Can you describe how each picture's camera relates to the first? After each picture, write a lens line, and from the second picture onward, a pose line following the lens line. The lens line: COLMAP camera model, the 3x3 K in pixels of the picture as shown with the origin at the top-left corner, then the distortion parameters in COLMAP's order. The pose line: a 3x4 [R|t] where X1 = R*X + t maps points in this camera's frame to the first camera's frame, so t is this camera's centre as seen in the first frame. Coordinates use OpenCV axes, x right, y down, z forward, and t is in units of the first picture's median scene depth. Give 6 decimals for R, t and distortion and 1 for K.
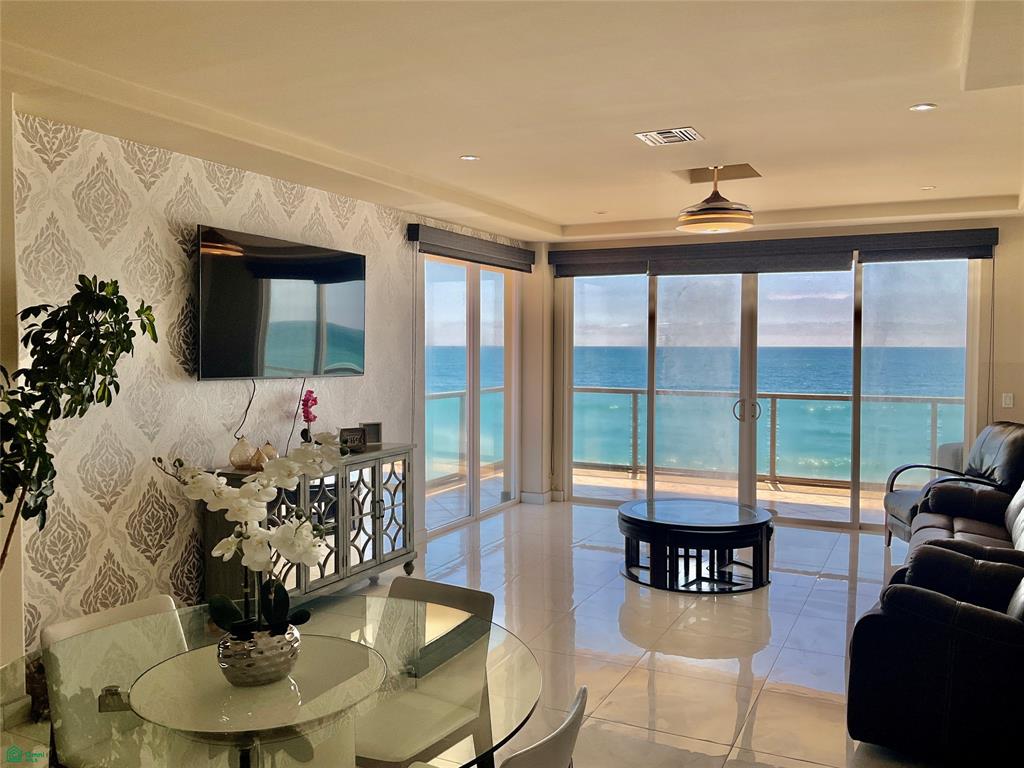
lens RADIAL K [[848.9, 0, 512.0], [0, 848.9, 384.0], [0, 0, 1]] dist [0.098254, -0.169255]
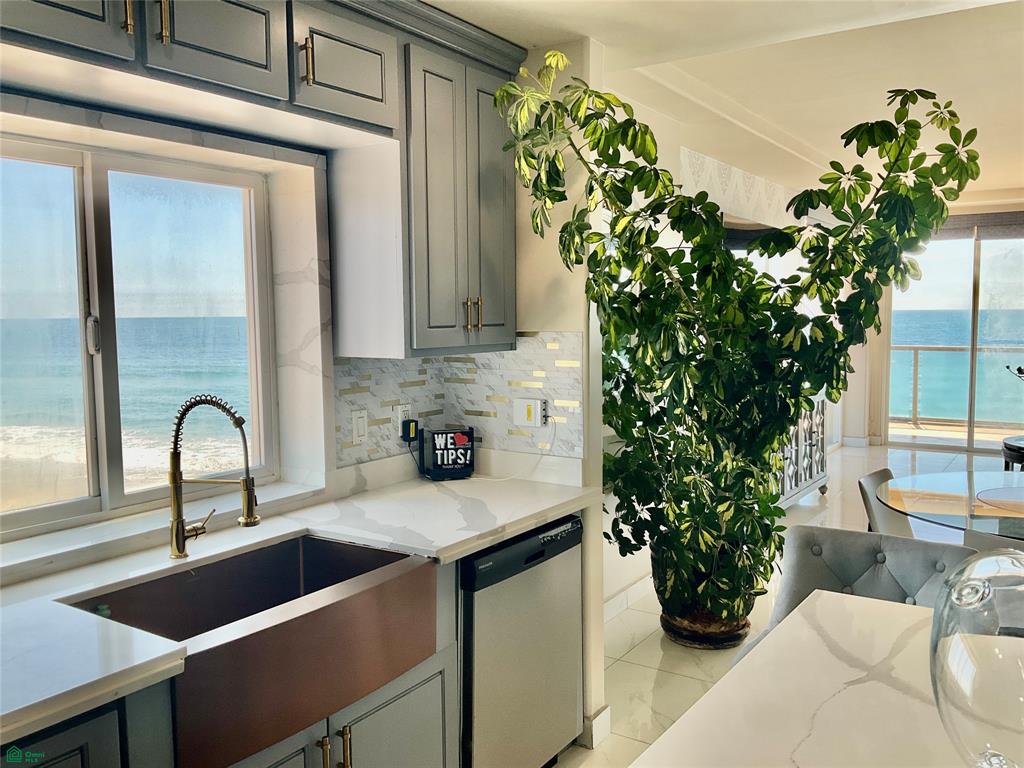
lens RADIAL K [[850.3, 0, 512.0], [0, 850.3, 384.0], [0, 0, 1]] dist [0.124563, -0.245926]
pose [[0.992017, -0.001810, -0.126091, -0.303677], [0.006476, 0.999309, 0.036601, 0.014277], [0.125937, -0.037125, 0.991343, -0.195996]]
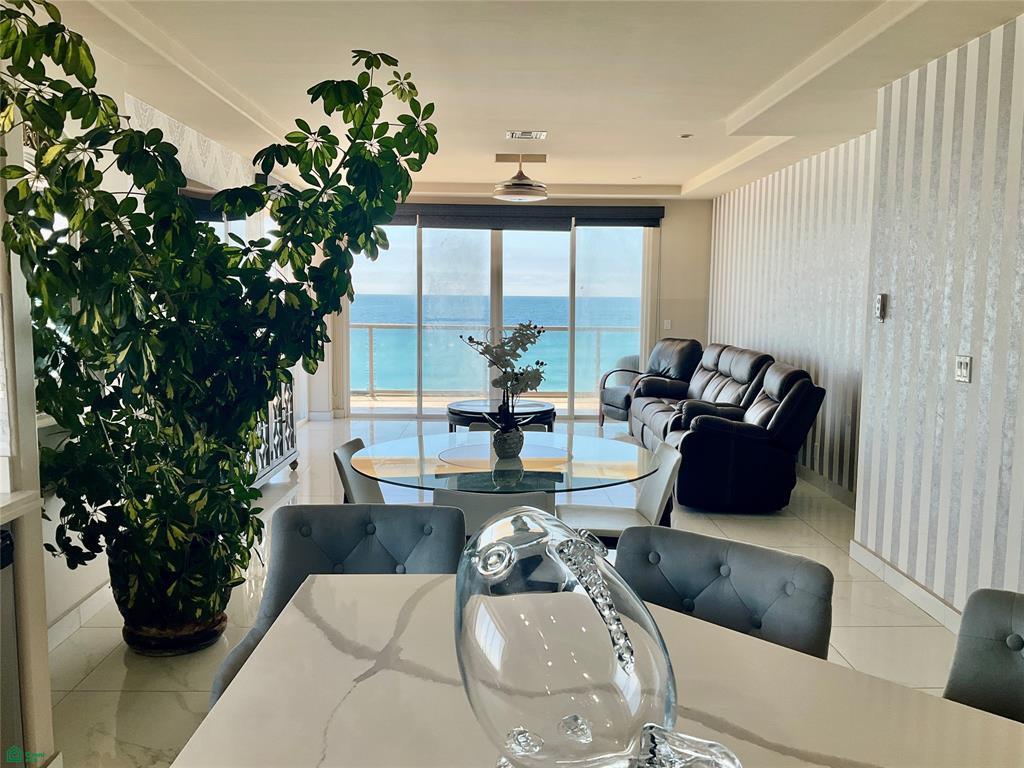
lens RADIAL K [[850.3, 0, 512.0], [0, 850.3, 384.0], [0, 0, 1]] dist [0.124563, -0.245926]
pose [[0.886412, -0.041899, 0.460996, -0.302799], [0.013426, 0.997803, 0.064873, 0.019292], [-0.462702, -0.051315, 0.885028, -0.162793]]
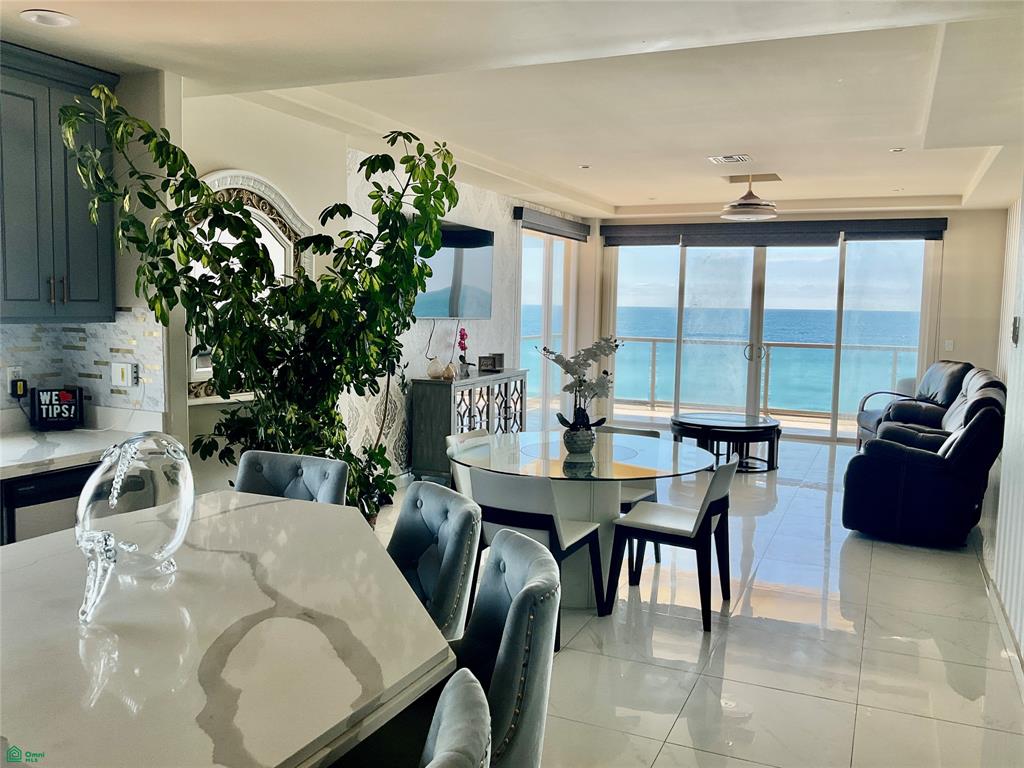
lens RADIAL K [[850.3, 0, 512.0], [0, 850.3, 384.0], [0, 0, 1]] dist [0.124563, -0.245926]
pose [[0.999039, 0.013468, 0.041717, -0.148555], [-0.015506, 0.998682, 0.048931, 0.020463], [-0.041003, -0.049531, 0.997931, -0.293517]]
